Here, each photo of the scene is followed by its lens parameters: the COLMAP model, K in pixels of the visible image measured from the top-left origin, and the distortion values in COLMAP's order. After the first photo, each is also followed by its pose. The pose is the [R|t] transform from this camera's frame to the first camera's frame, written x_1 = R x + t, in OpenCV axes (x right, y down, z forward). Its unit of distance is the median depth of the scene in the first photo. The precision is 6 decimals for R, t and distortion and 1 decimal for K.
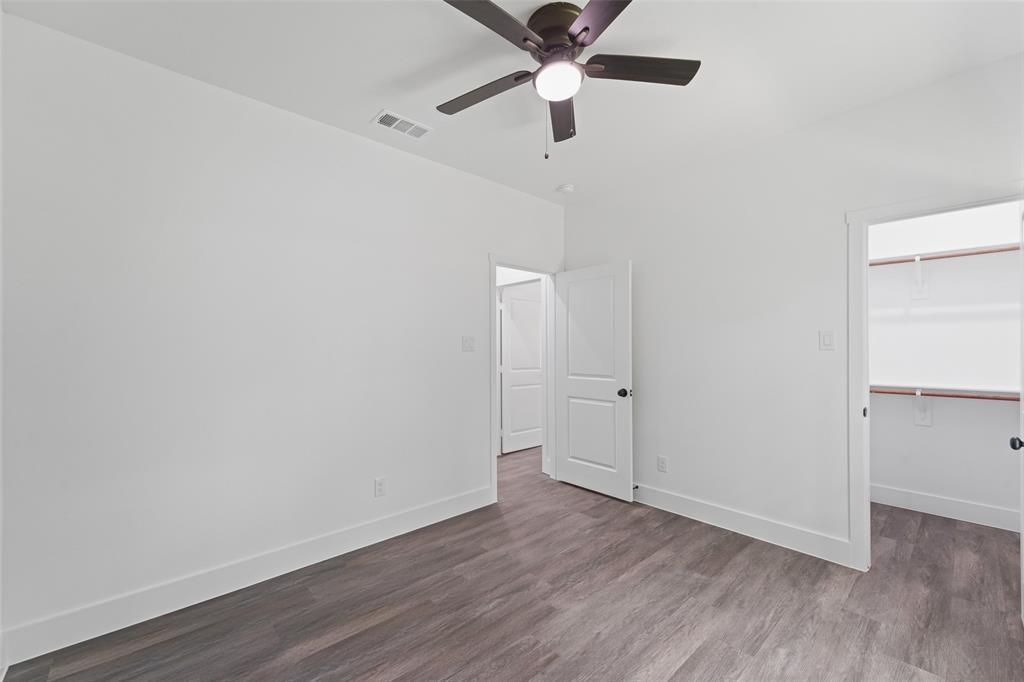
lens RADIAL K [[409.4, 0, 511.7], [0, 409.4, 345.1], [0, 0, 1]] dist [0.006991, -0.001705]
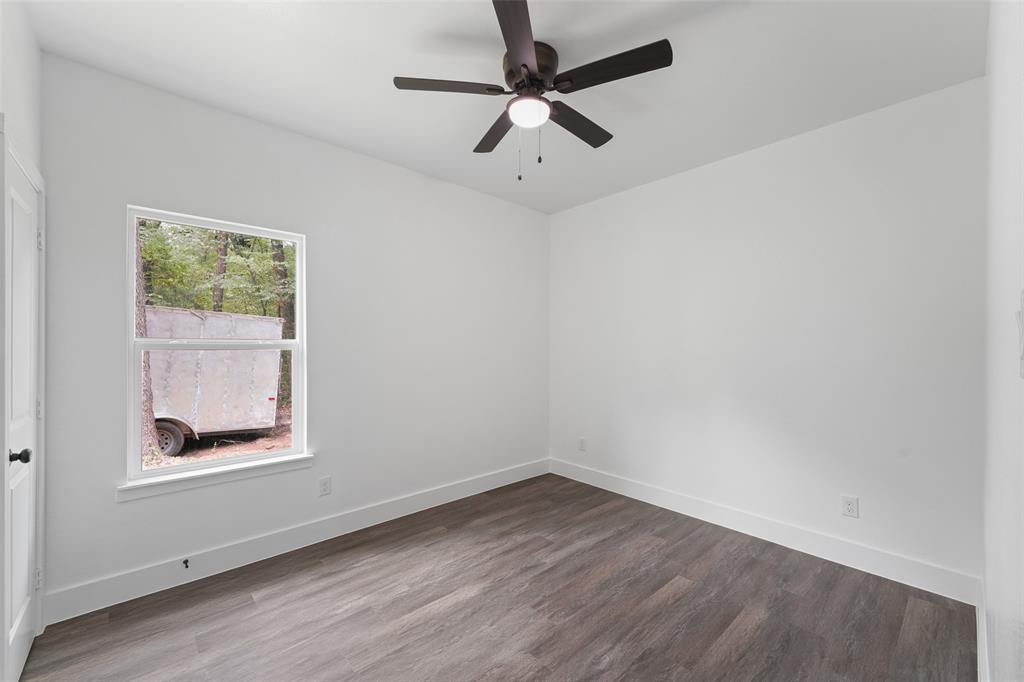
lens RADIAL K [[409.4, 0, 512.2], [0, 409.4, 343.9], [0, 0, 1]] dist [0.006991, -0.001705]
pose [[-0.999981, 0.002352, -0.005655, 0.164239], [0.002441, 0.999873, -0.015768, 0.005807], [0.005617, -0.015781, -0.999860, 2.061960]]
